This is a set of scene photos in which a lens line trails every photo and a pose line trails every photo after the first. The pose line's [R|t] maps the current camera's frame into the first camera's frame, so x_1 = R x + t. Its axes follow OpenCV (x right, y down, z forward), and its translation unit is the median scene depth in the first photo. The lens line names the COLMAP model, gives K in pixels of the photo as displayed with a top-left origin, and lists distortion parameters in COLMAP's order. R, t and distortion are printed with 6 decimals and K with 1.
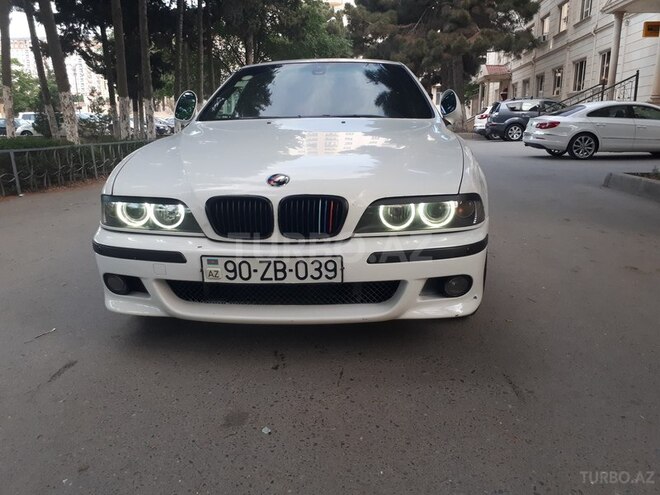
lens RADIAL K [[506.8, 0, 324.7], [0, 506.8, 256.2], [0, 0, 1]] dist [0.035926, -0.054135]
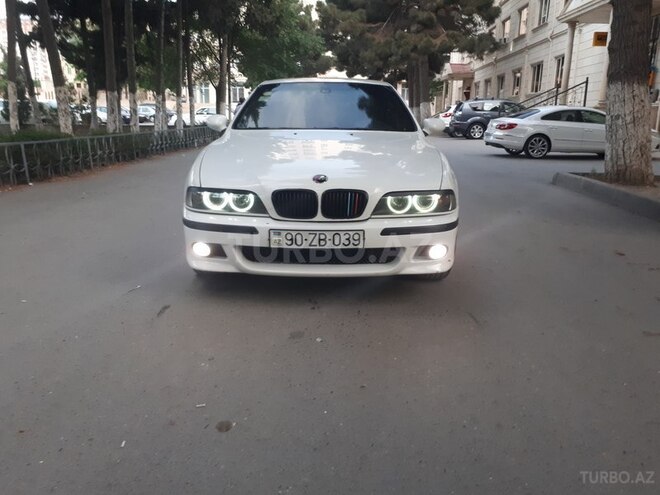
lens RADIAL K [[506.8, 0, 325.4], [0, 506.8, 254.1], [0, 0, 1]] dist [0.035926, -0.054135]
pose [[0.997522, 0.005017, 0.070182, -0.113488], [-0.005727, 0.999934, 0.009924, 0.034631], [-0.070127, -0.010301, 0.997485, -0.301965]]
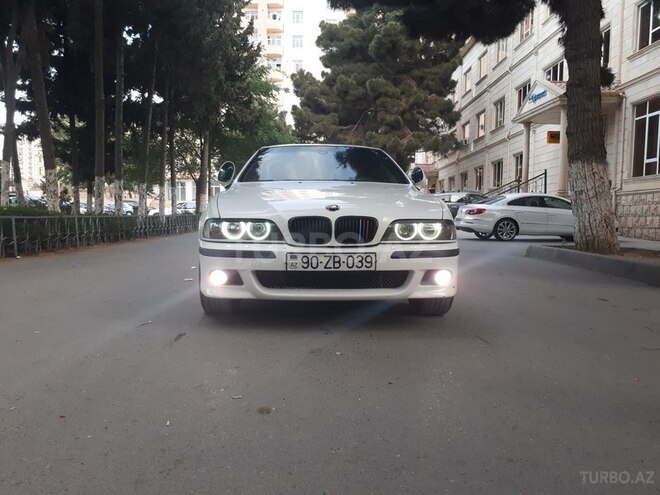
lens RADIAL K [[506.8, 0, 325.3], [0, 506.8, 257.7], [0, 0, 1]] dist [0.035926, -0.054135]
pose [[0.992511, 0.008509, 0.121857, -0.195150], [0.012238, 0.985626, -0.168496, 0.172406], [-0.121539, 0.168726, 0.978141, -0.333546]]
